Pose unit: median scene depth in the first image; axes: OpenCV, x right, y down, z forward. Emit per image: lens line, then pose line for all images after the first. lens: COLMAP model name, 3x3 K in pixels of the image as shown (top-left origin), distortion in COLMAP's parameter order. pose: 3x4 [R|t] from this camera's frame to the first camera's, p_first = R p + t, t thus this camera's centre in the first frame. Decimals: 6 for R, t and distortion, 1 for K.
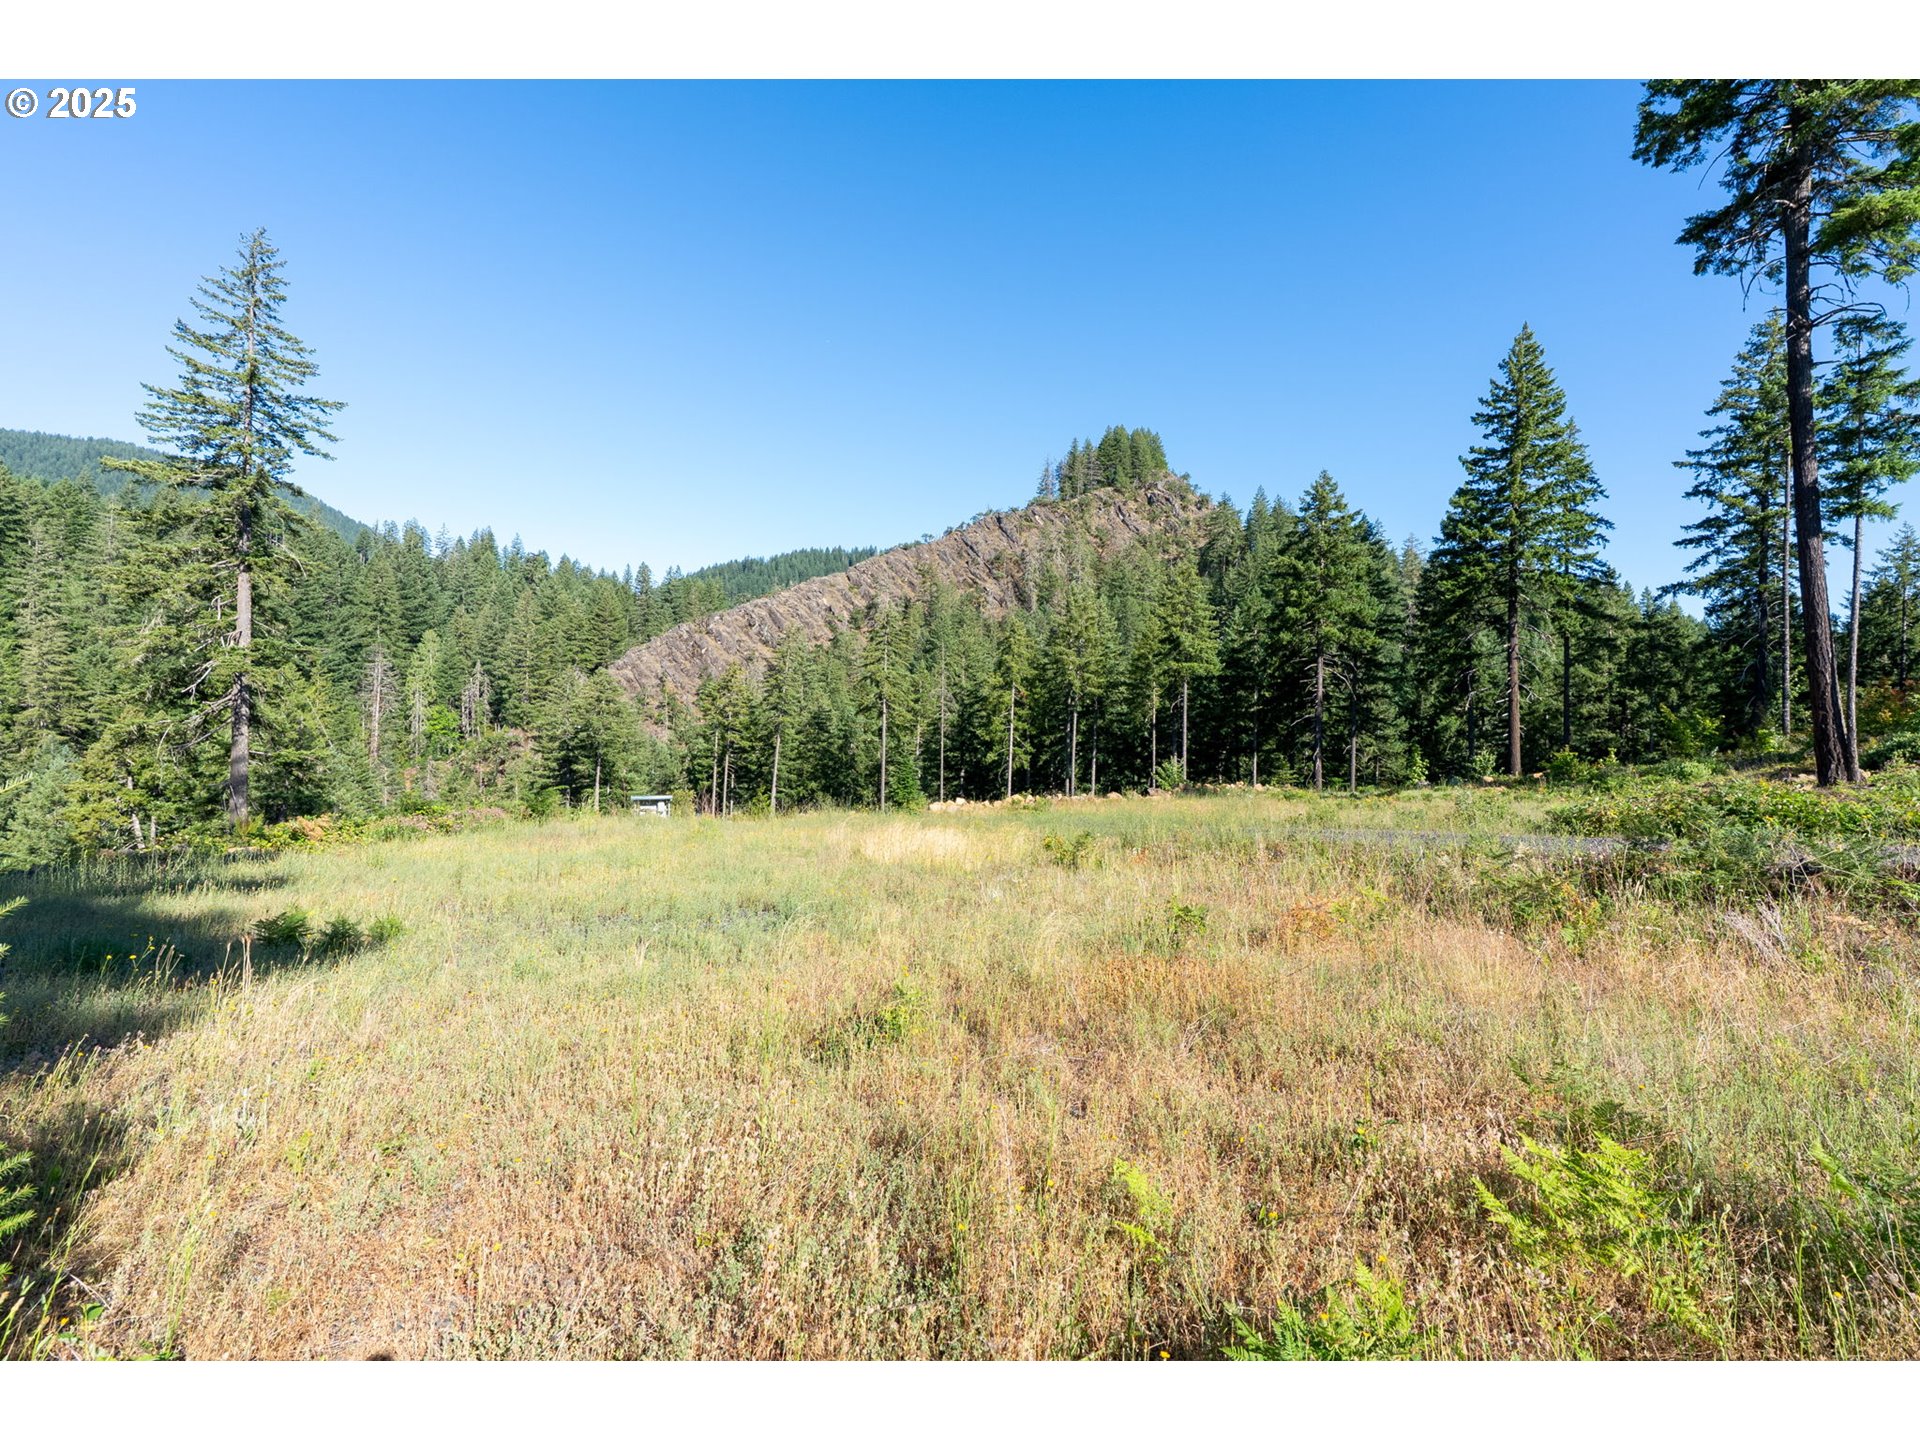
lens RADIAL K [[882.8, 0, 960.8], [0, 882.8, 715.5], [0, 0, 1]] dist [-0.008549, 0.004096]
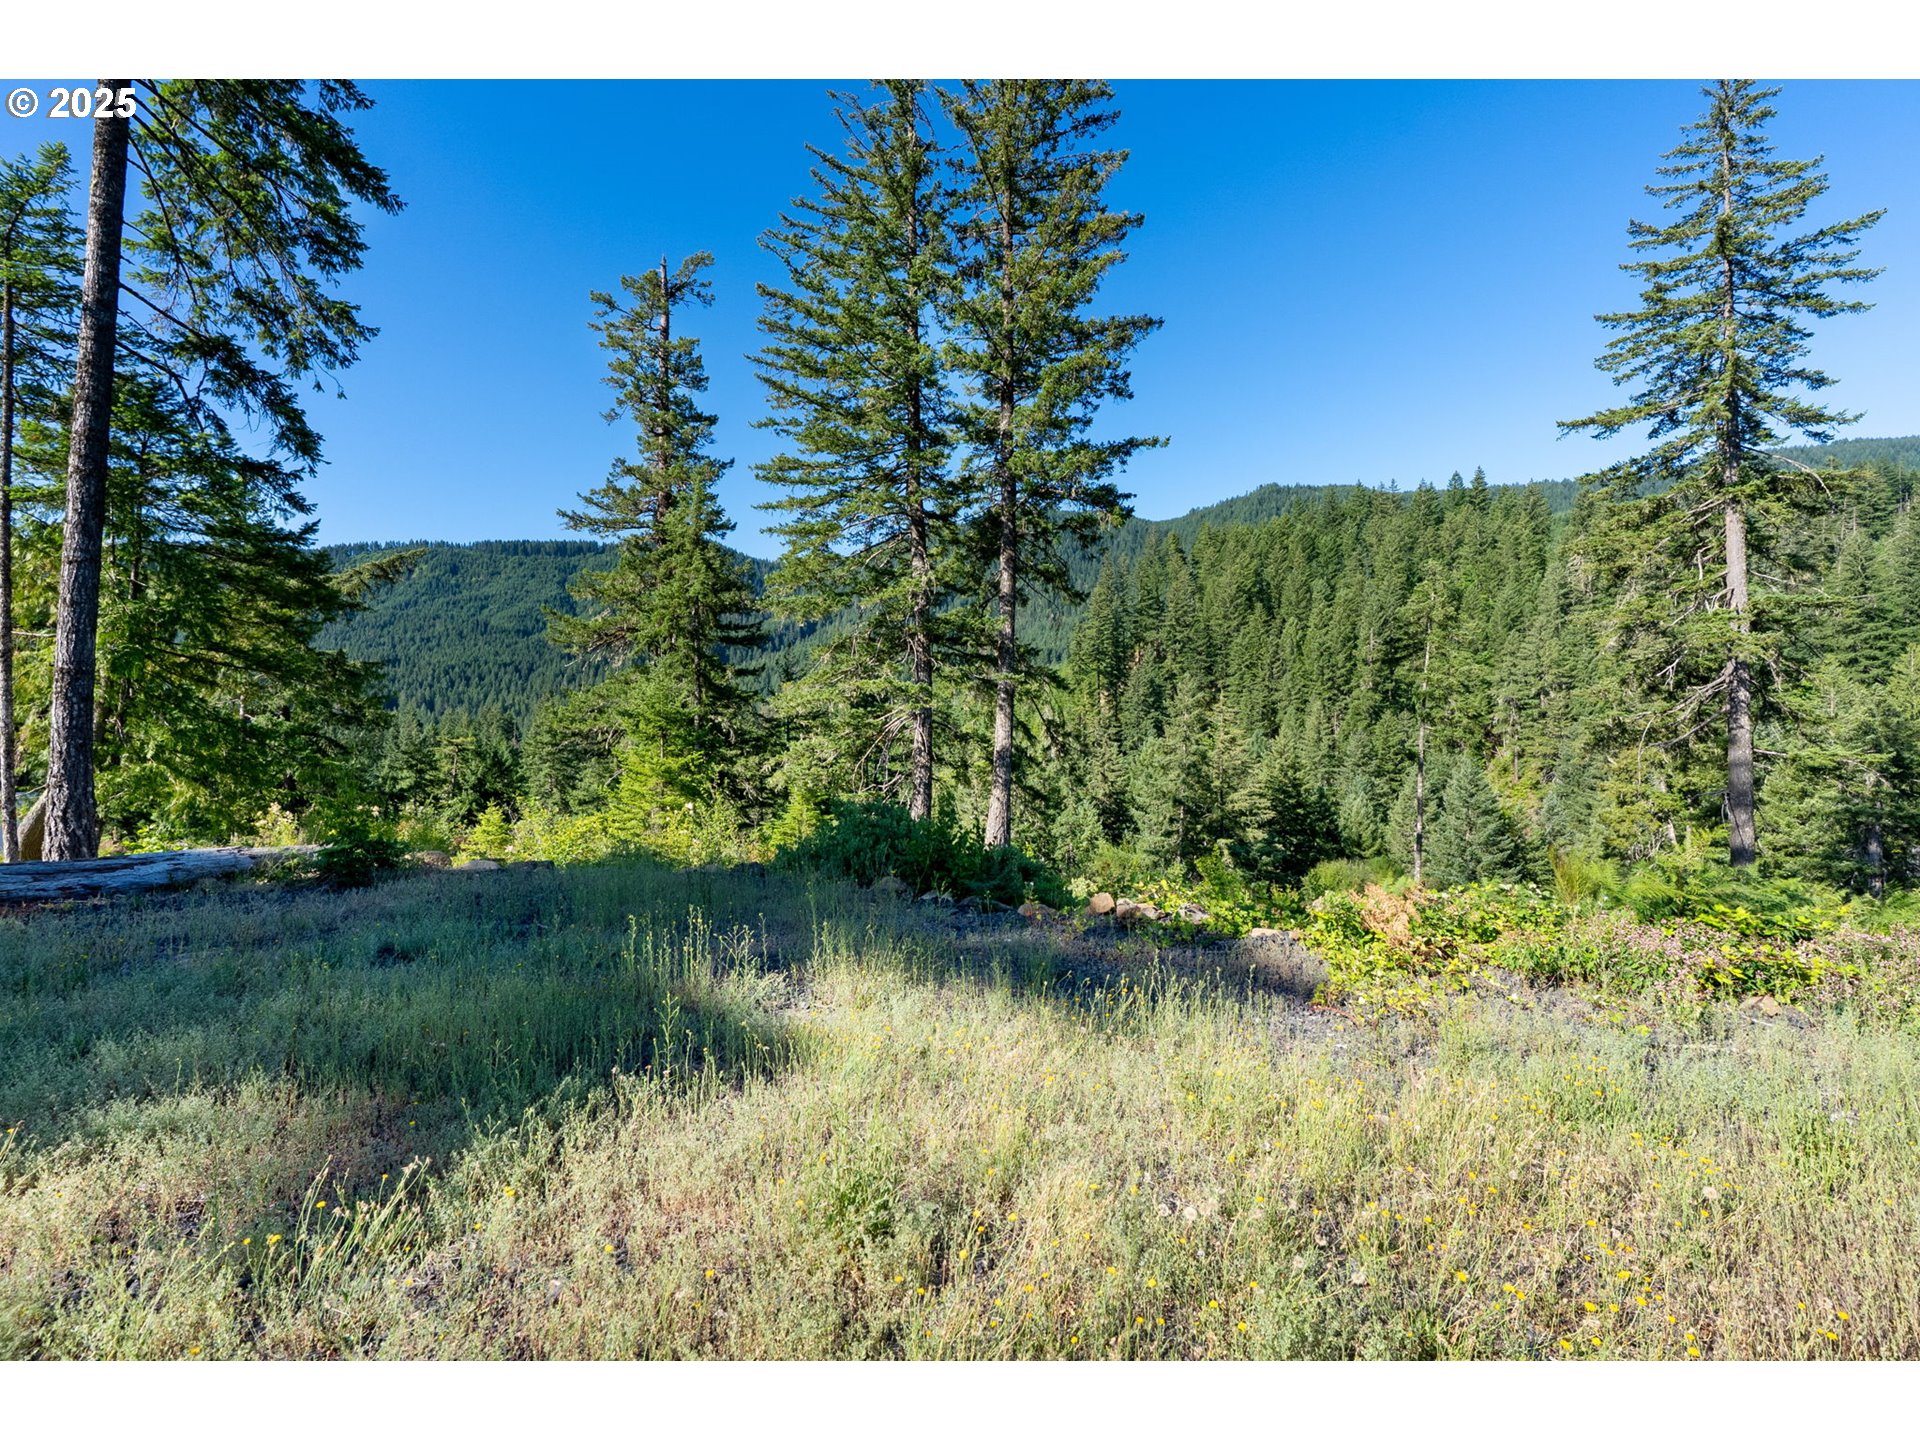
lens RADIAL K [[882.8, 0, 953.3], [0, 882.8, 711.2], [0, 0, 1]] dist [-0.008549, 0.004096]
pose [[0.066867, -0.034989, -0.997148, -0.025917], [0.026379, 0.999098, -0.033289, 0.002951], [0.997413, -0.024078, 0.067730, 0.059589]]
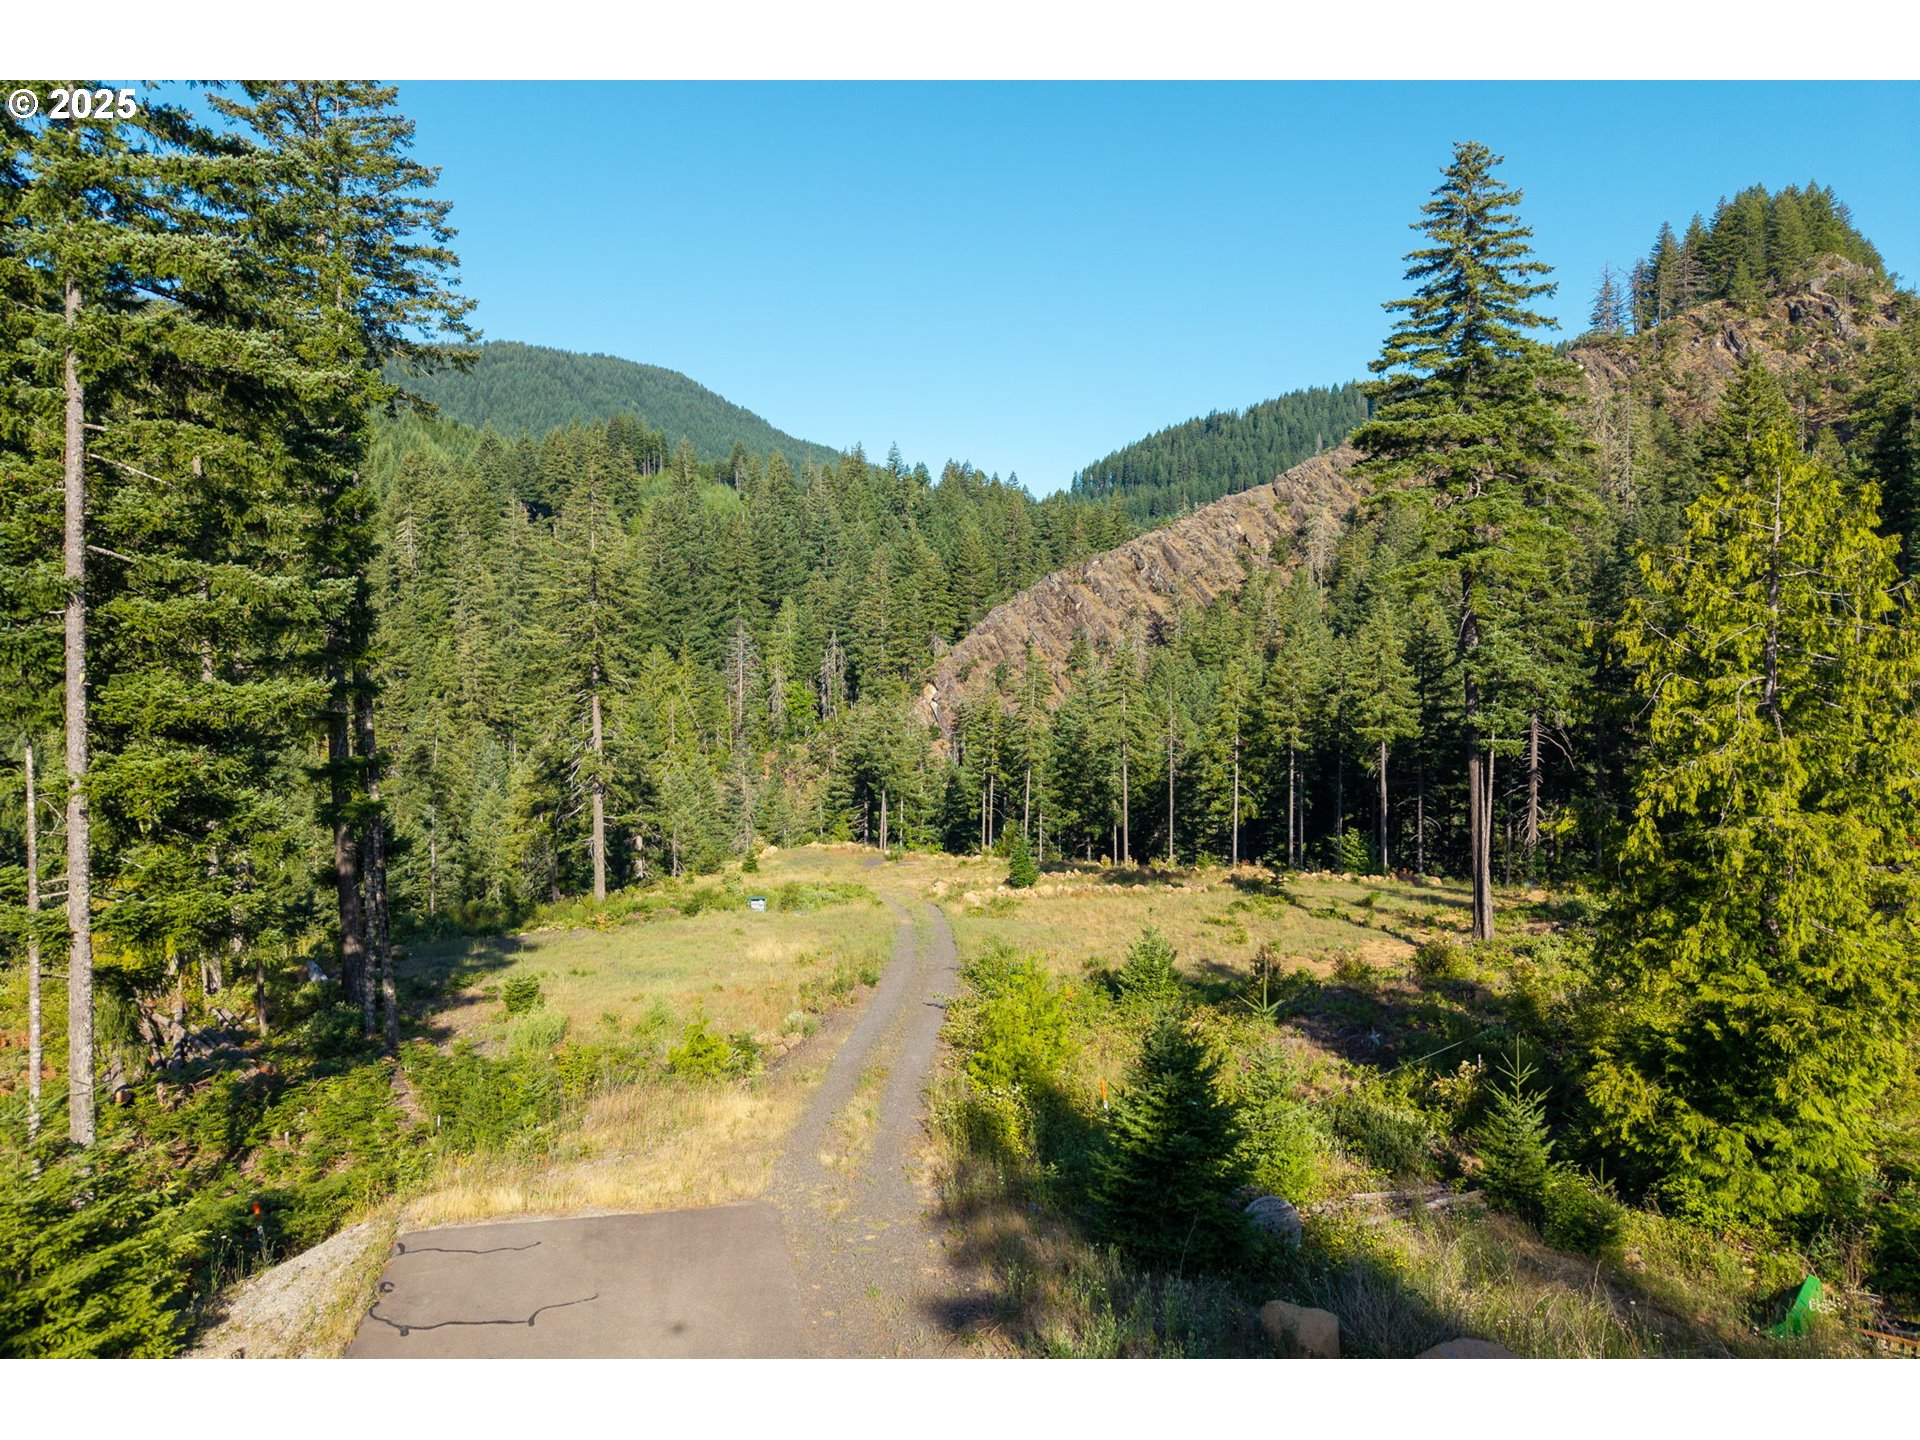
lens RADIAL K [[1300.9, 0, 966.3], [0, 1300.9, 735.2], [0, 0, 1]] dist [0.037954, -0.022918]
pose [[0.905294, 0.012608, -0.424598, 0.141297], [0.020685, 0.997065, 0.073710, -0.051194], [0.424281, -0.075512, 0.902377, -0.150098]]
